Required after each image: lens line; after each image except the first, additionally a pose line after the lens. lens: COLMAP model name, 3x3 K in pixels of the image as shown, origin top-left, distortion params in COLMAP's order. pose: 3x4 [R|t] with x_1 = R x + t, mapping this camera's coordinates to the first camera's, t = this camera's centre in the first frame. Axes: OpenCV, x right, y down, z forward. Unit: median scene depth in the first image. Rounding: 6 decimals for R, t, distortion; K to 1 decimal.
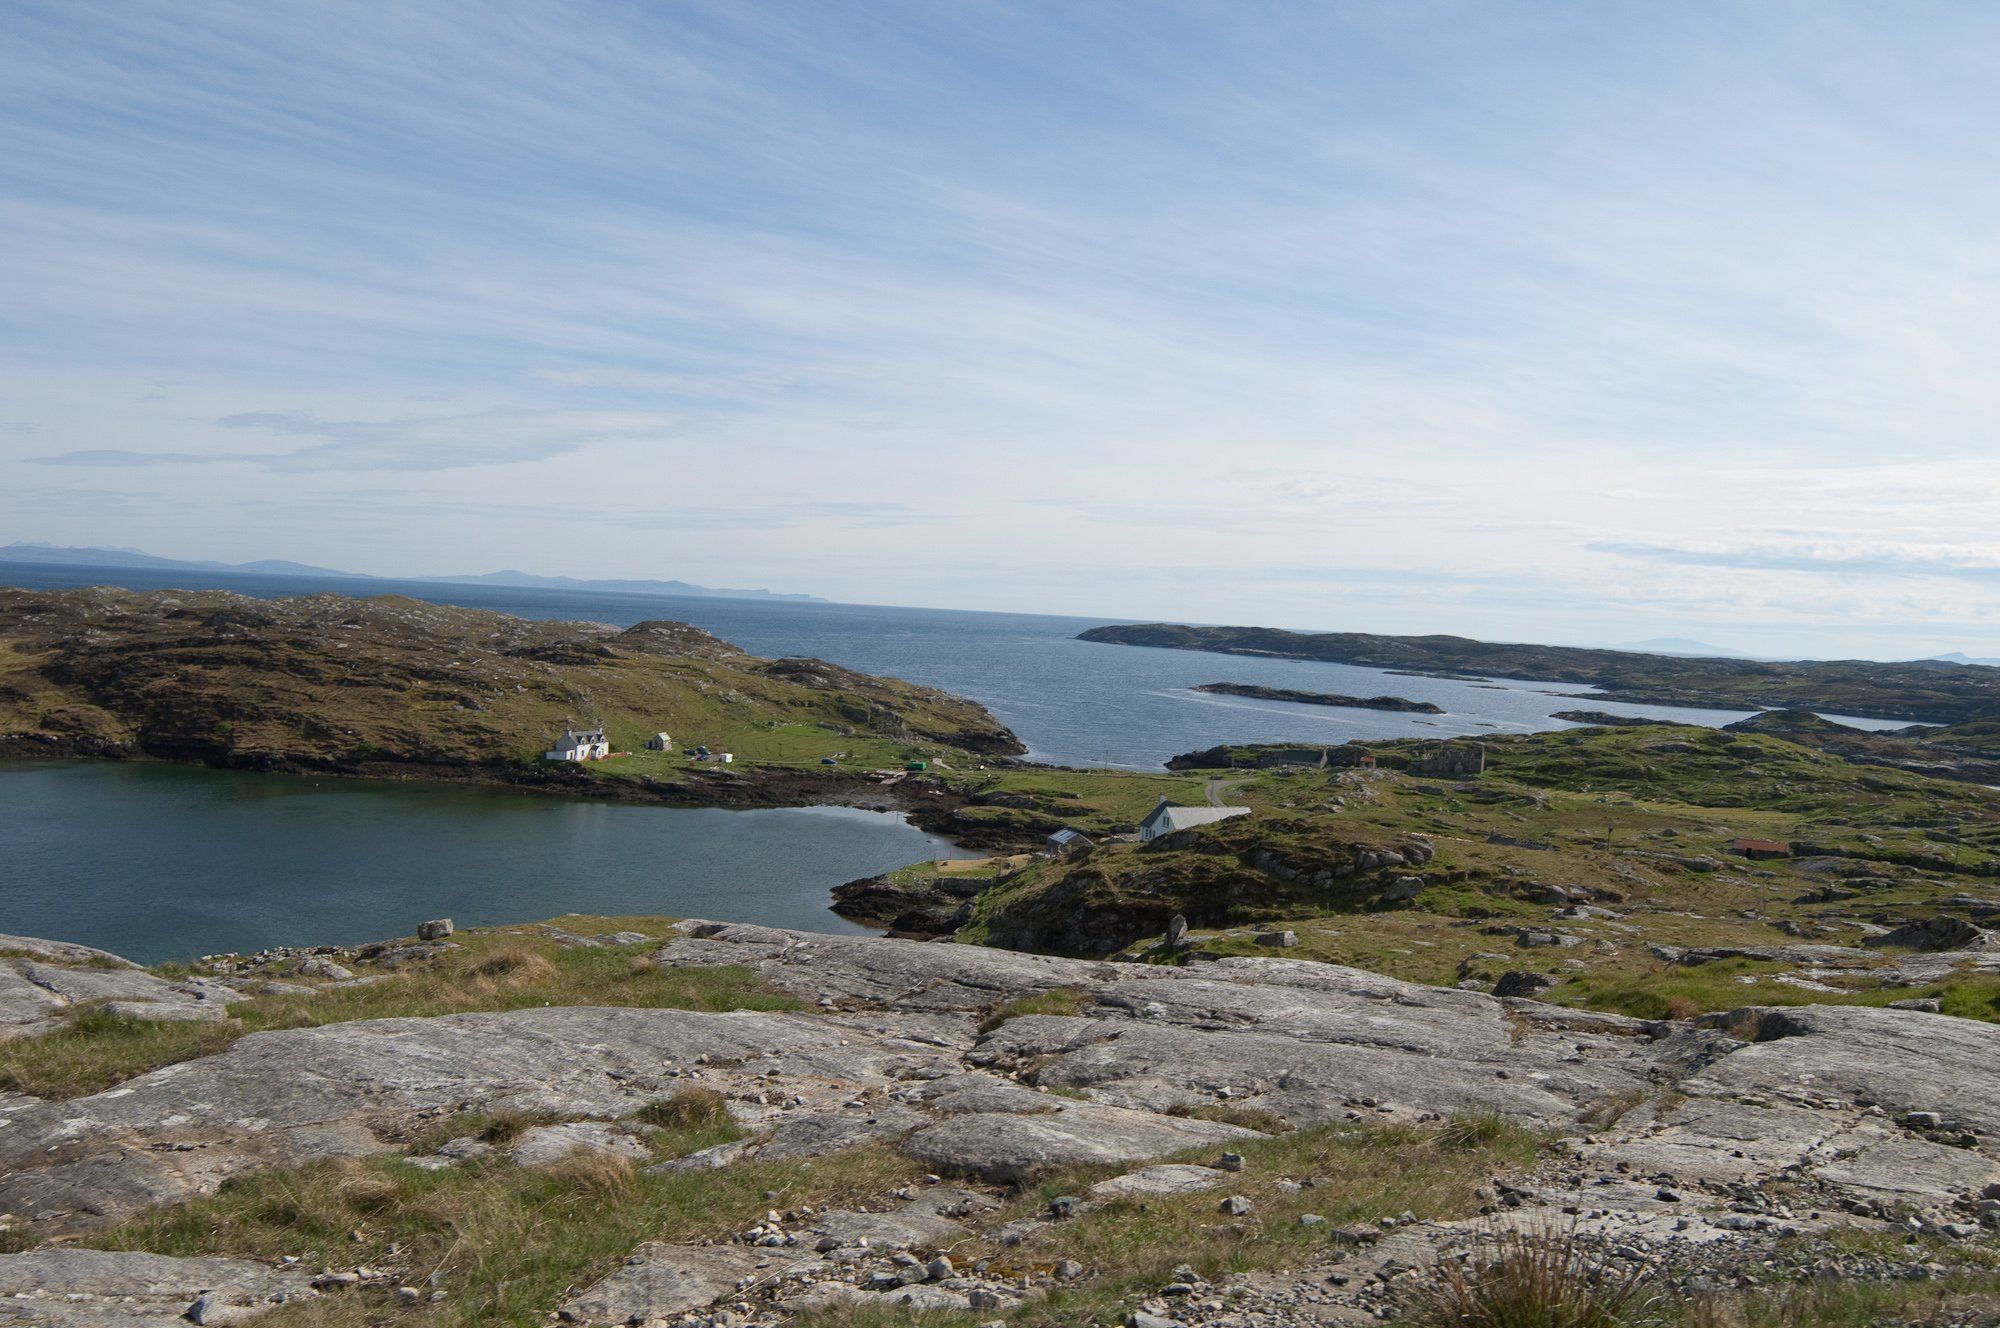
lens RADIAL K [[1566.2, 0, 1012.4], [0, 1566.2, 690.4], [0, 0, 1]] dist [-0.113922, 0.069991]
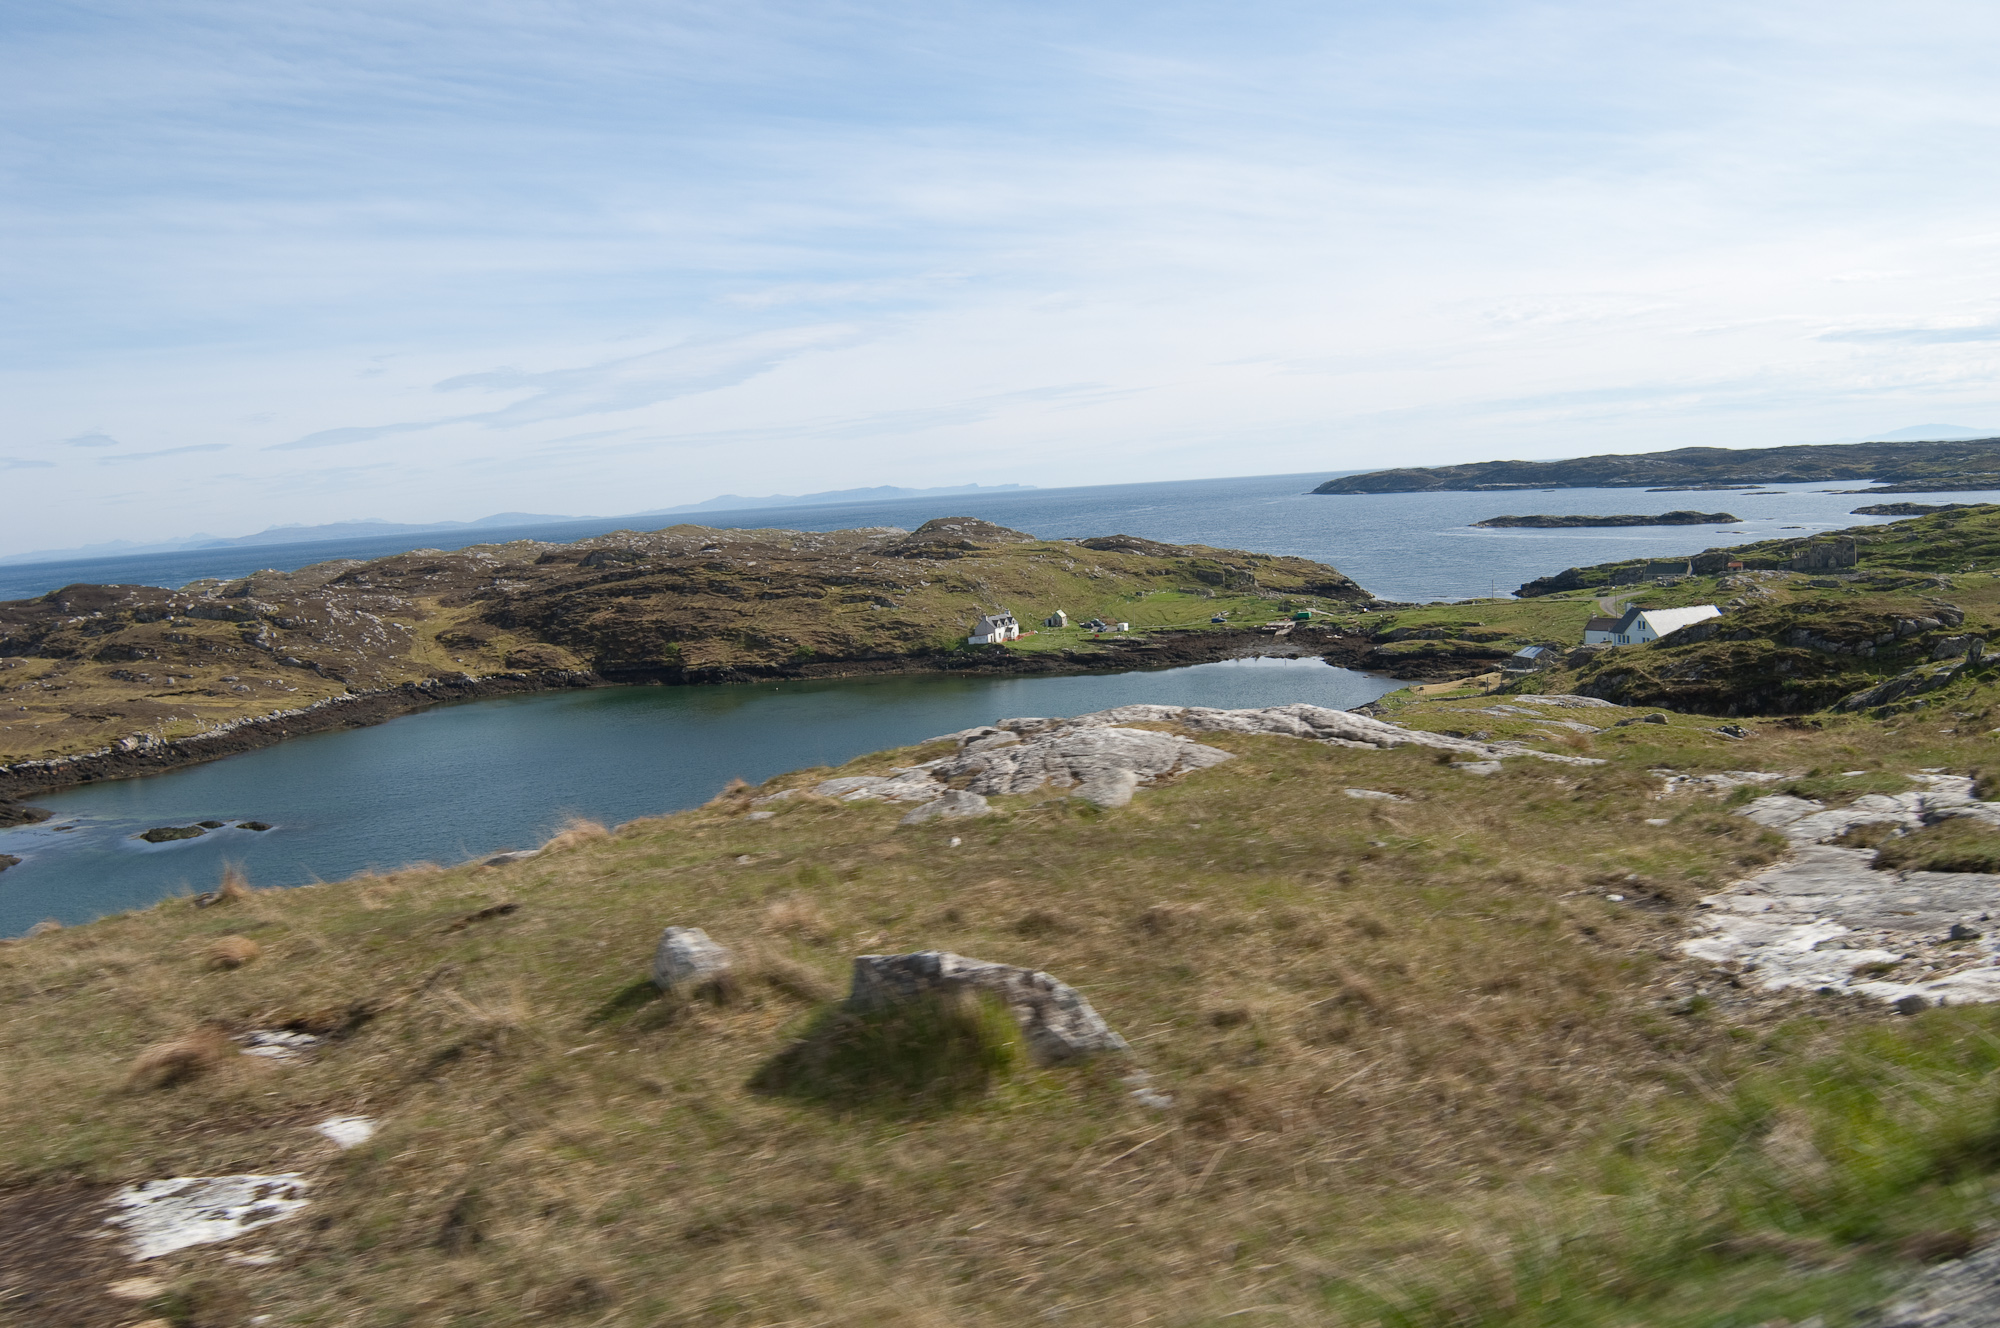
lens RADIAL K [[1566.2, 0, 1012.4], [0, 1566.2, 690.4], [0, 0, 1]] dist [-0.113922, 0.069991]
pose [[0.984306, -0.101369, -0.144449, -0.114277], [0.112281, 0.991244, 0.069485, 0.003782], [0.136141, -0.084614, 0.987070, -0.069349]]
